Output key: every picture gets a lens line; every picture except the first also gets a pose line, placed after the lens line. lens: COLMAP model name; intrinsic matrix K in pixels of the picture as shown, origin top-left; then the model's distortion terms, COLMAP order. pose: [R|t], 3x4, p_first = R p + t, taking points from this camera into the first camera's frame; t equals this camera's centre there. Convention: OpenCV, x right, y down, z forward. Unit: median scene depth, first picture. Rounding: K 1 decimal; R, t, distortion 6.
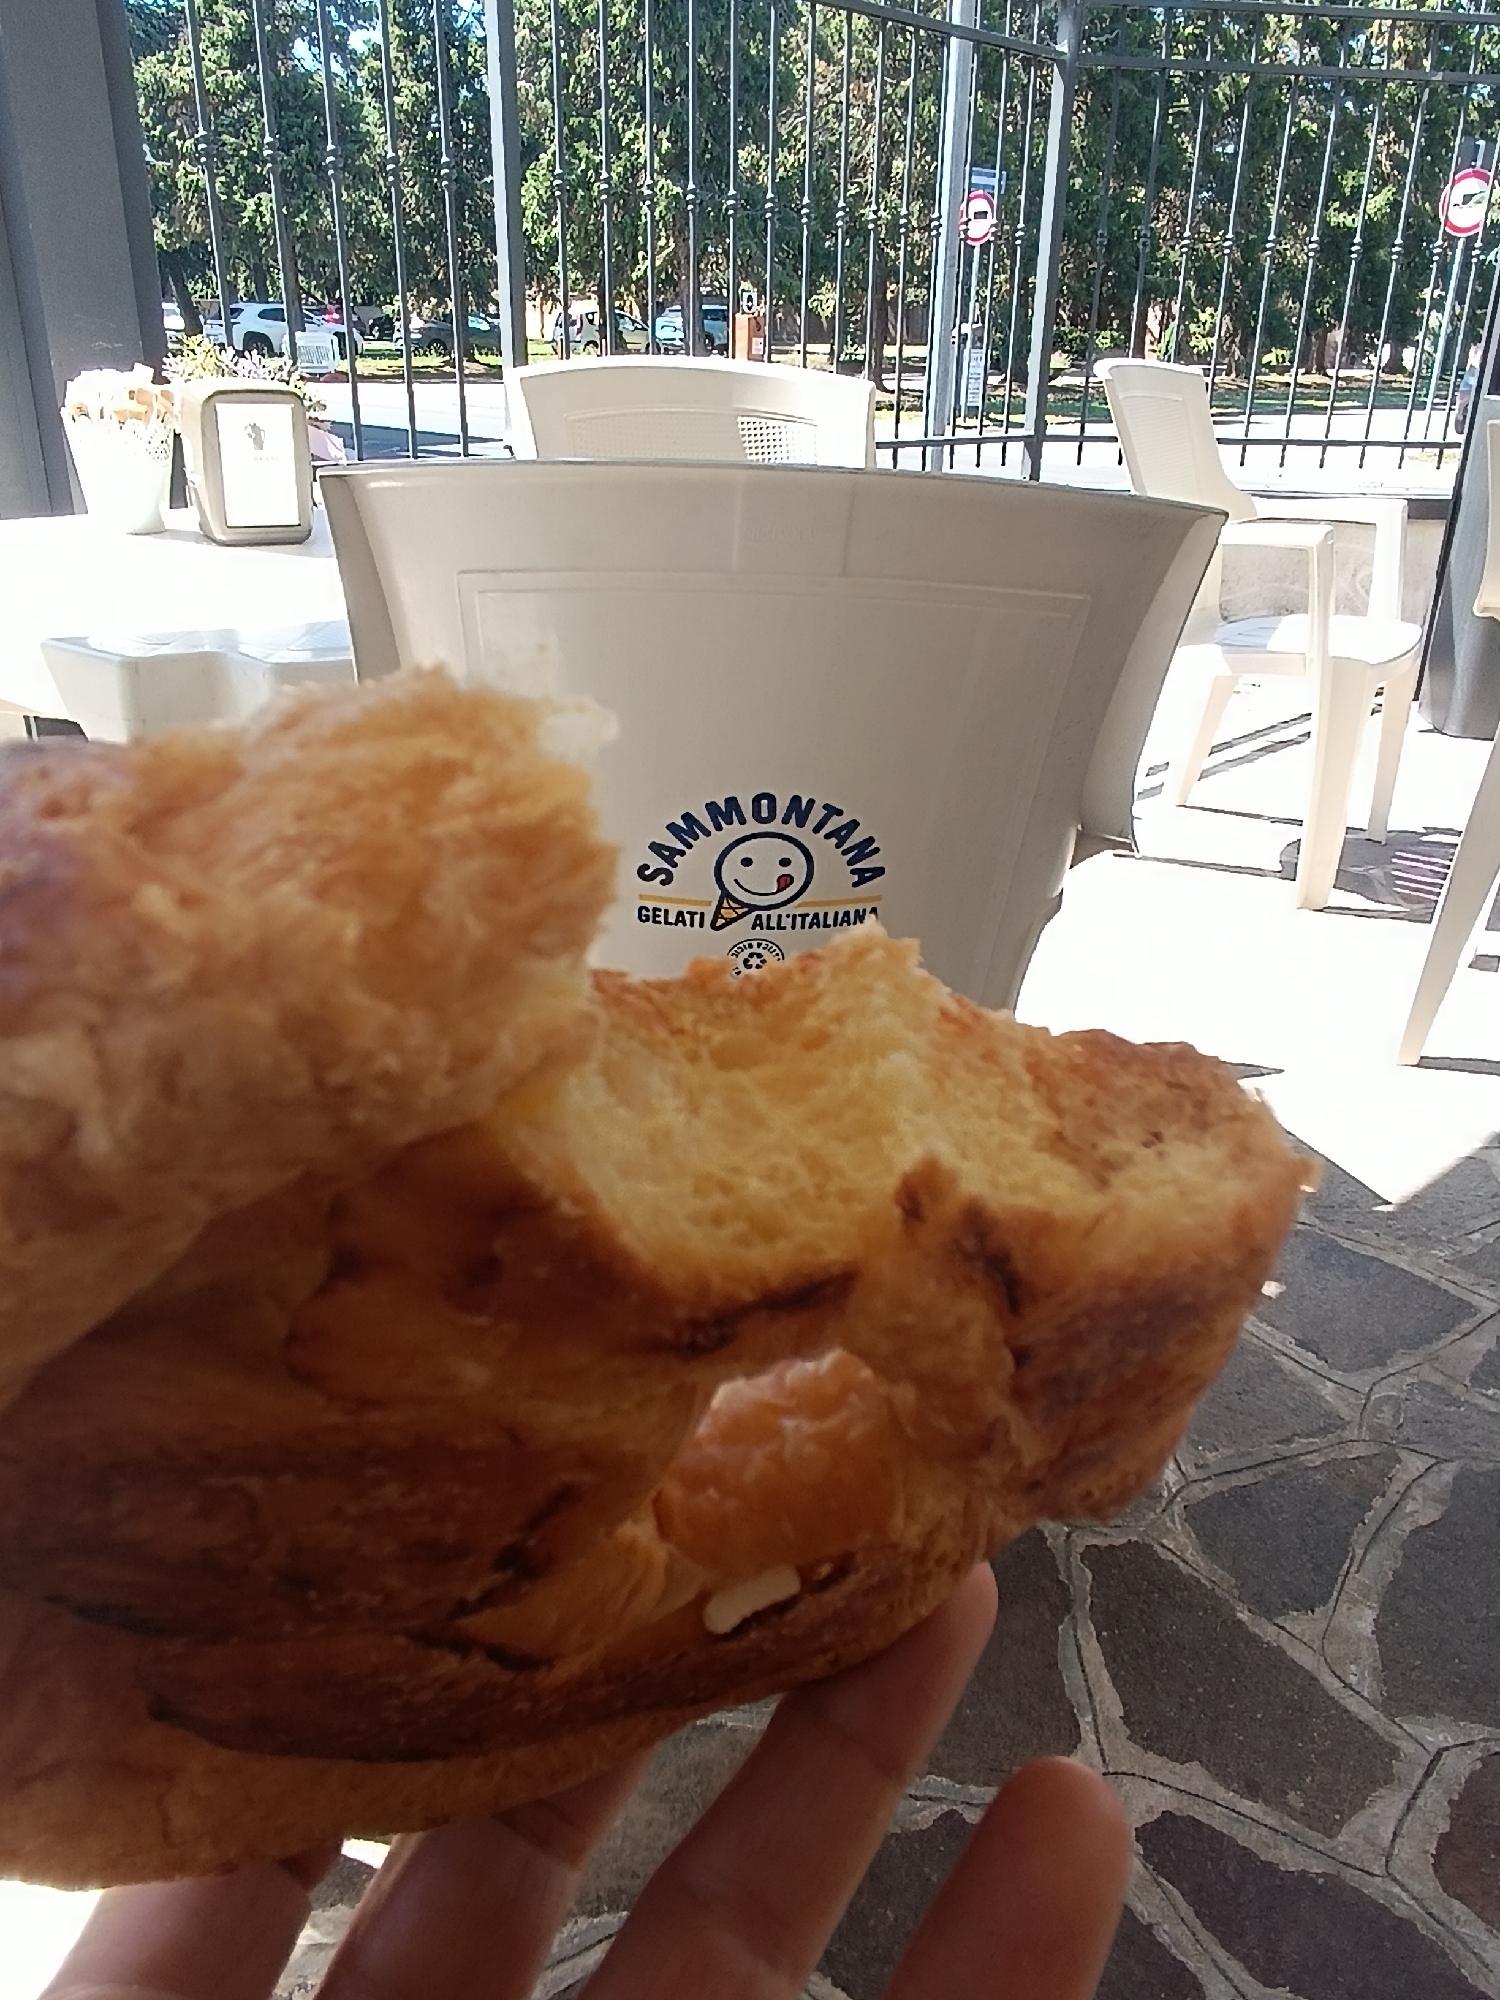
lens RADIAL K [[1438.9, 0, 751.5], [0, 1438.9, 1001.2], [0, 0, 1]] dist [-0.003366, -0.016534]
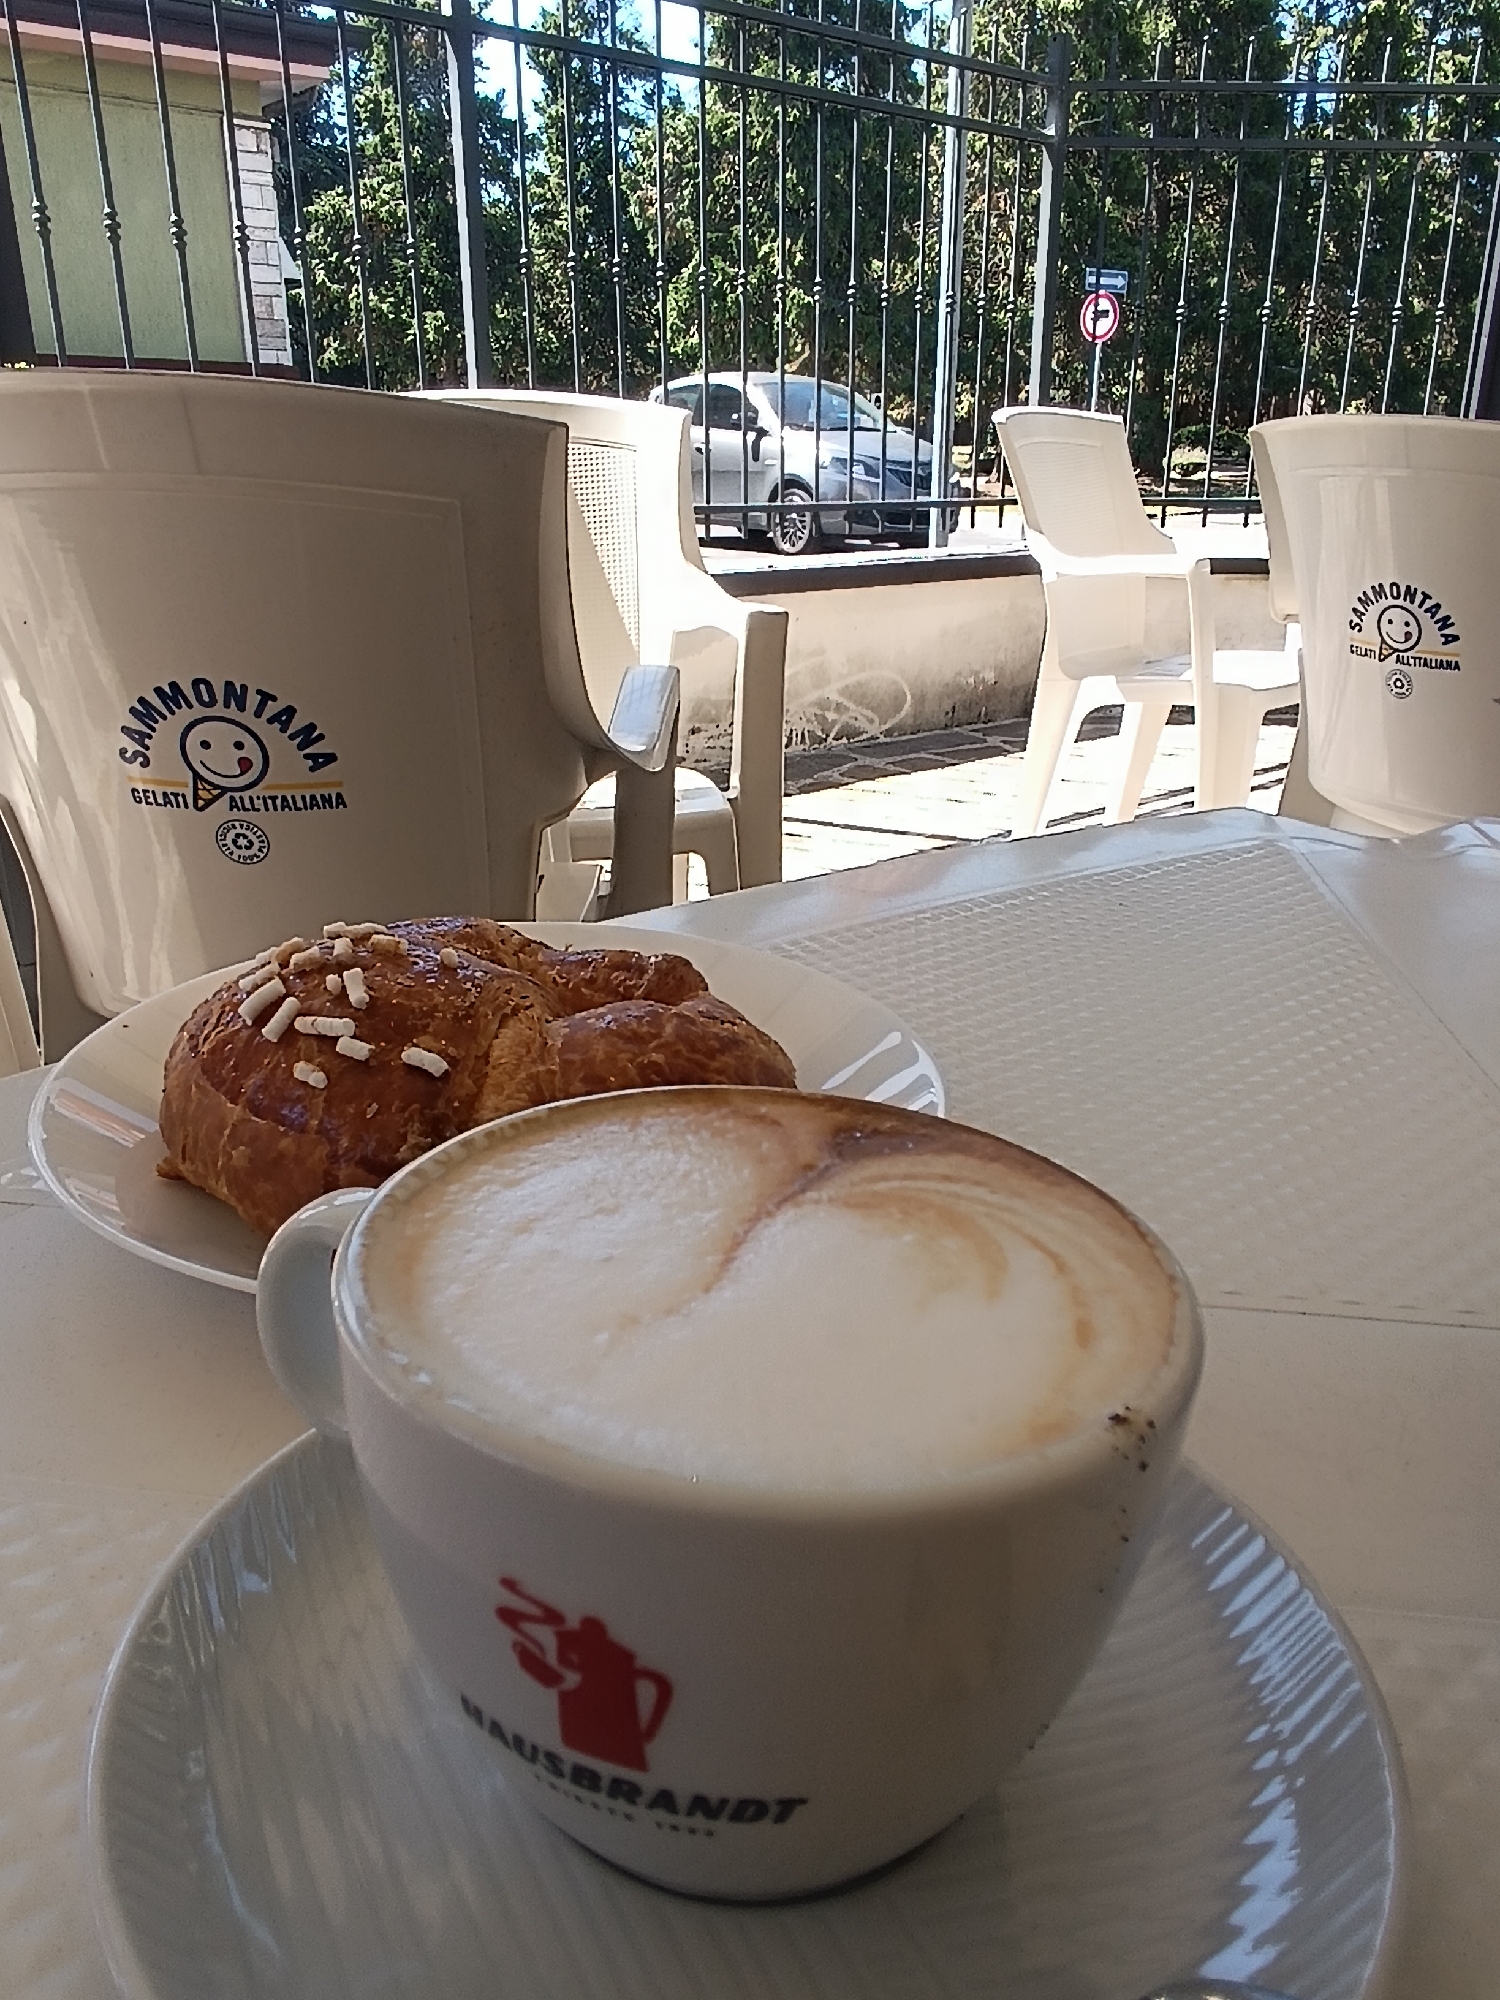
lens RADIAL K [[1438.9, 0, 749.4], [0, 1438.9, 999.7], [0, 0, 1]] dist [-0.003366, -0.016534]
pose [[0.995391, 0.019951, -0.093802, 0.515039], [-0.025742, 0.997810, -0.060931, 0.156729], [0.092381, 0.063065, 0.993725, -0.076259]]
